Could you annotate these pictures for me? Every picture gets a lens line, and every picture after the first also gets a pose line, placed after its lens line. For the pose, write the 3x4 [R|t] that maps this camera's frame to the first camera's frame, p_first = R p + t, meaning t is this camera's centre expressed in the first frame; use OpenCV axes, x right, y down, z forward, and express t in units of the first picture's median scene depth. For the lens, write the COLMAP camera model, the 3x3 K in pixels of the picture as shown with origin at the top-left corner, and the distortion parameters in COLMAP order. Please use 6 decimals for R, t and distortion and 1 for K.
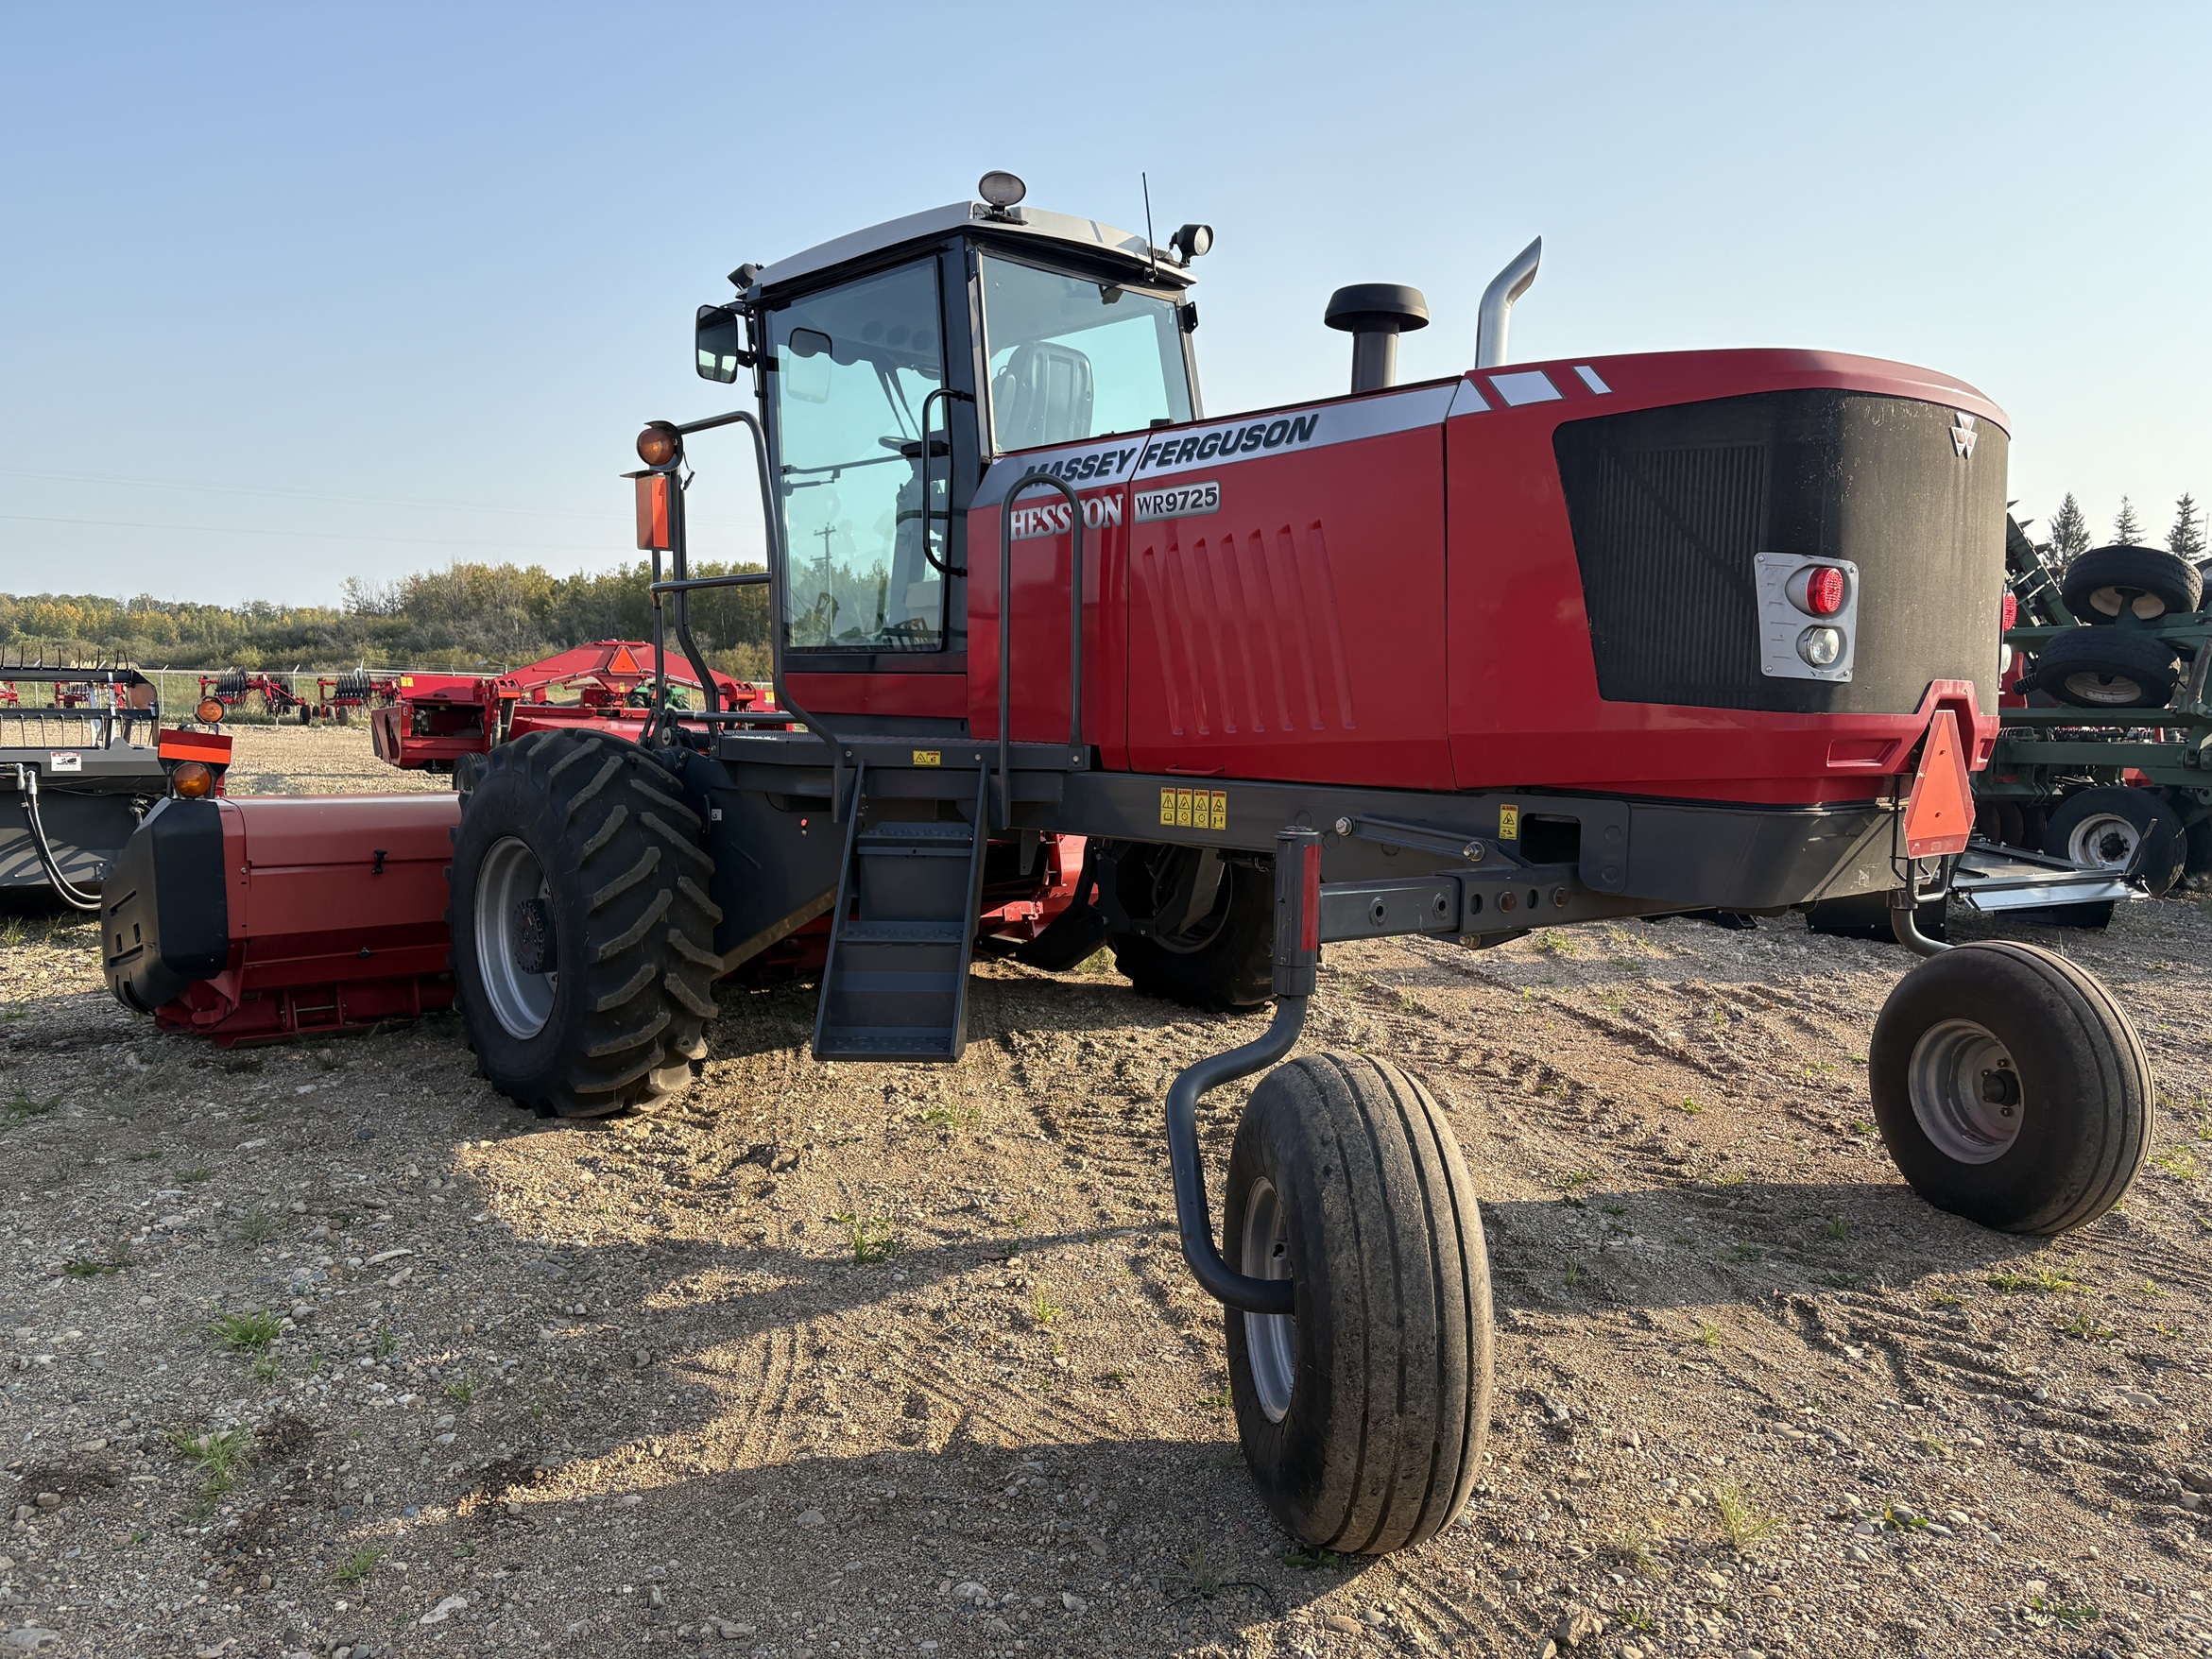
lens RADIAL K [[1668.5, 0, 1112.7], [0, 1668.5, 845.9], [0, 0, 1]] dist [0.073655, -0.065781]
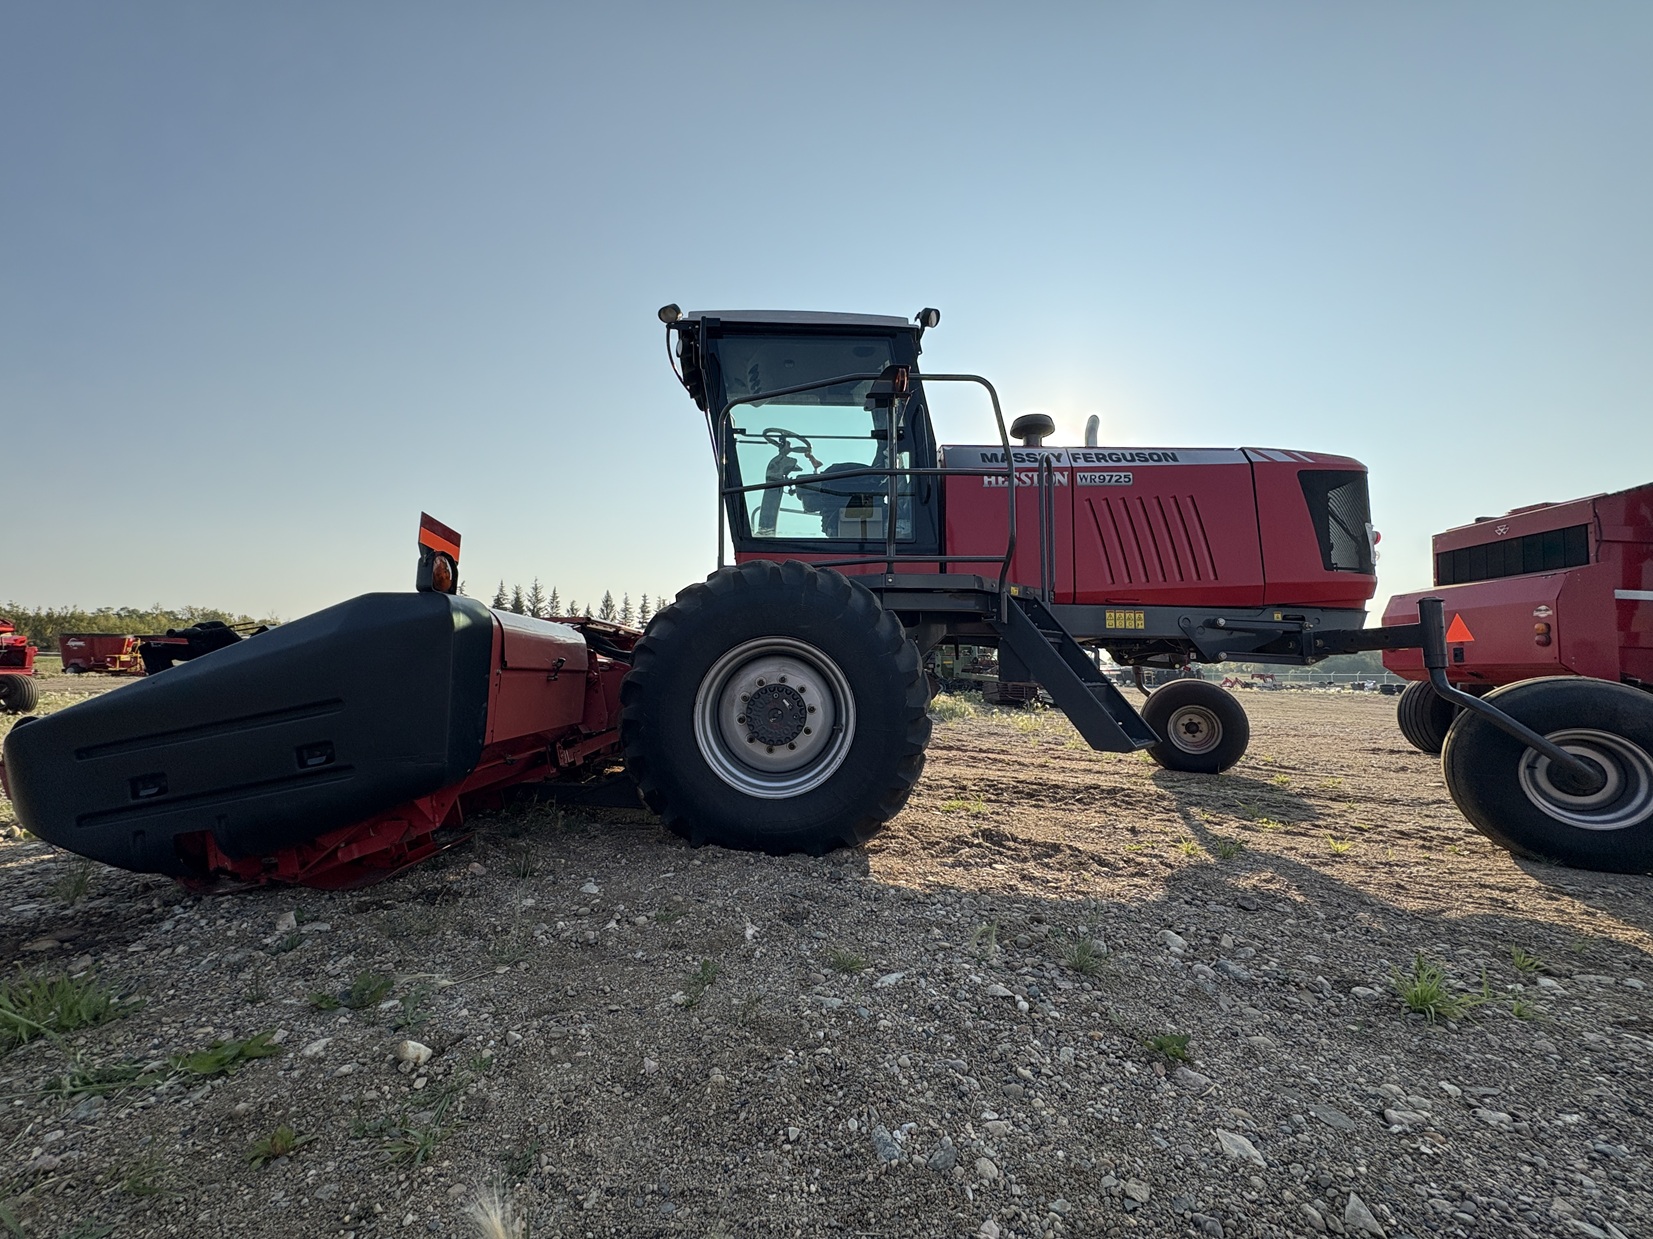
lens RADIAL K [[661.0, 0, 847.3], [0, 661.0, 617.4], [0, 0, 1]] dist [0.001476, 0.000115]
pose [[0.641325, 0.049692, 0.765659, -0.799630], [0.071559, 0.989677, -0.124169, 0.052143], [-0.763925, 0.134423, 0.631149, 0.720745]]
